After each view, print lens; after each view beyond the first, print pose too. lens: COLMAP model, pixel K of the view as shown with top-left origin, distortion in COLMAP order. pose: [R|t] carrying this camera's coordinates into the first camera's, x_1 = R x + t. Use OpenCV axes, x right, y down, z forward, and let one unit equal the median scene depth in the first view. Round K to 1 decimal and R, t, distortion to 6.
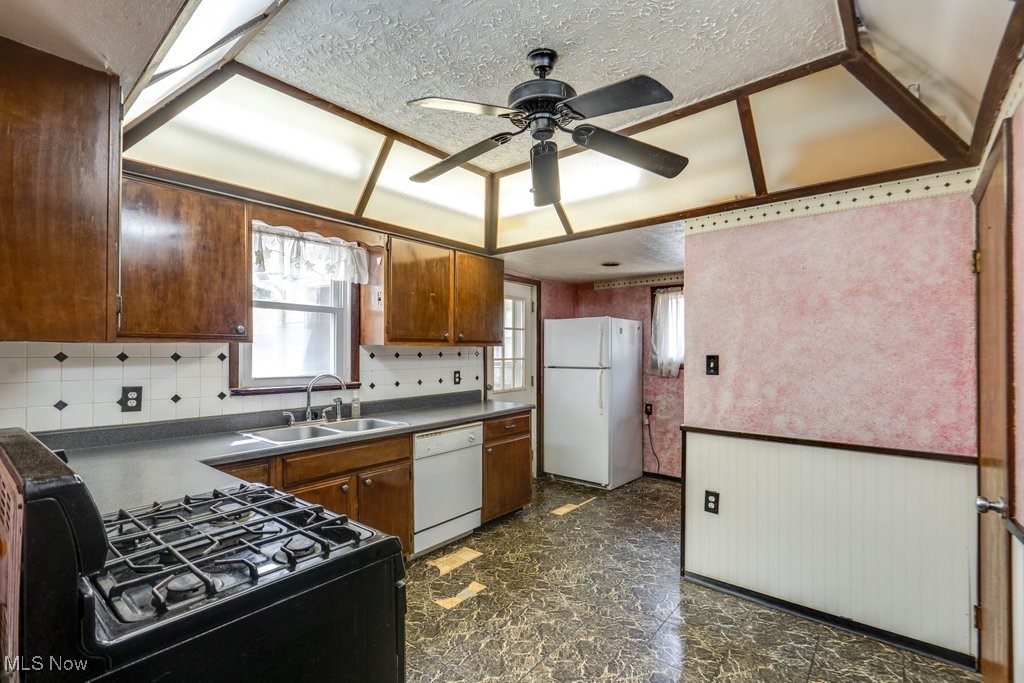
lens RADIAL K [[484.0, 0, 512.0], [0, 484.0, 346.6], [0, 0, 1]] dist [0.001352, 0.000701]
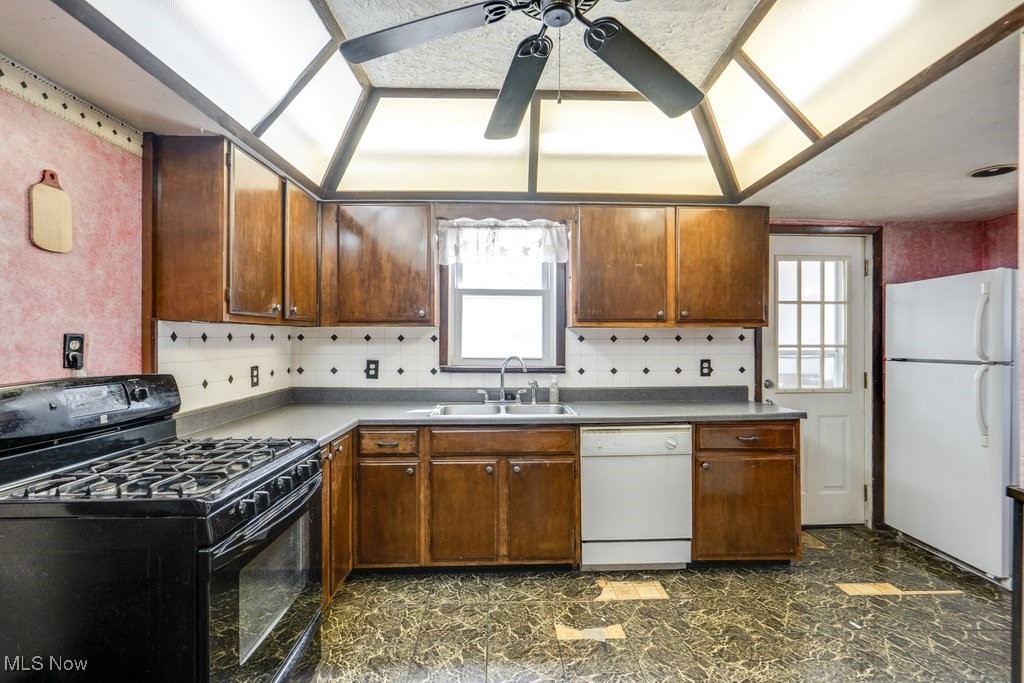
lens RADIAL K [[485.1, 0, 514.5], [0, 485.1, 338.7], [0, 0, 1]] dist [-0.000908, 0.000974]
pose [[0.645077, -0.005514, -0.764098, 0.355287], [0.004812, 0.999983, -0.003154, 0.021630], [0.764102, -0.001642, 0.645093, 0.315271]]
